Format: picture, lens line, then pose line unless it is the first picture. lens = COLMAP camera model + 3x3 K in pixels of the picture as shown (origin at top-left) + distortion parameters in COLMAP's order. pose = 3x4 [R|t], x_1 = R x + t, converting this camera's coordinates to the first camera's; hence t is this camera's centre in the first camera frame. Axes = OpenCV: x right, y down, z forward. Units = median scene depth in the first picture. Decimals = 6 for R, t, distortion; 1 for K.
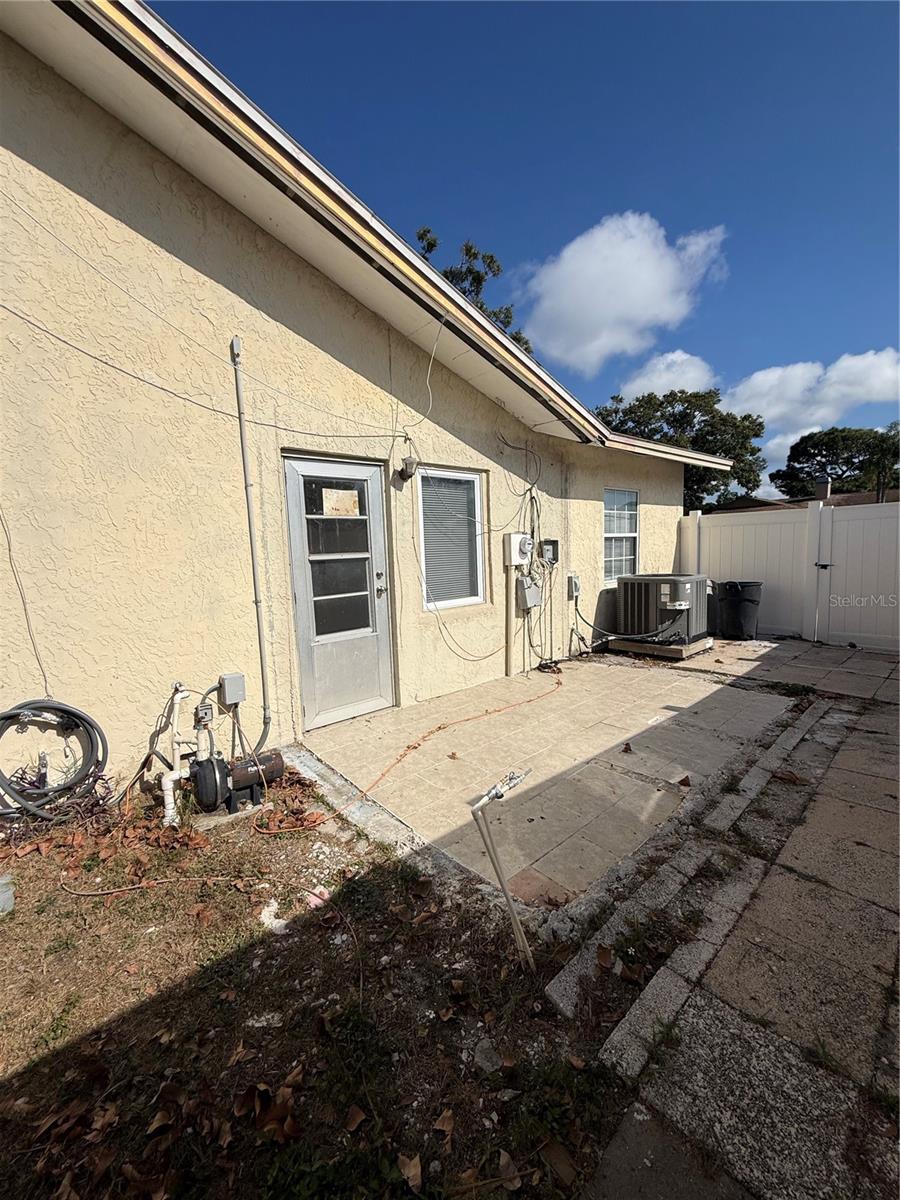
lens RADIAL K [[477.7, 0, 449.3], [0, 477.7, 597.9], [0, 0, 1]] dist [0.000856, -0.000290]
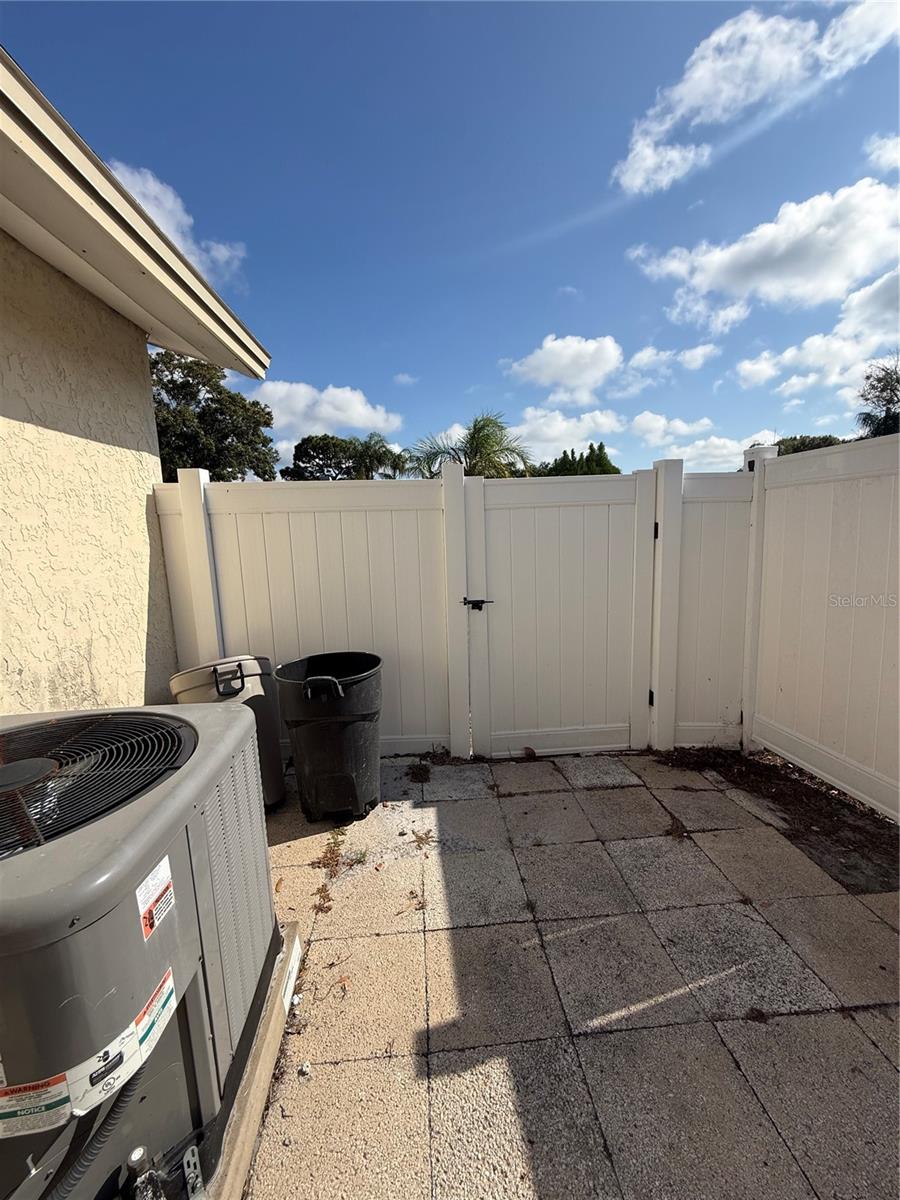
lens RADIAL K [[477.7, 0, 449.3], [0, 477.7, 597.9], [0, 0, 1]] dist [0.000856, -0.000290]
pose [[0.605996, -0.101661, 0.788945, 0.066067], [0.088447, 0.994261, 0.060180, -0.017354], [-0.790535, 0.033311, 0.611510, 0.122884]]
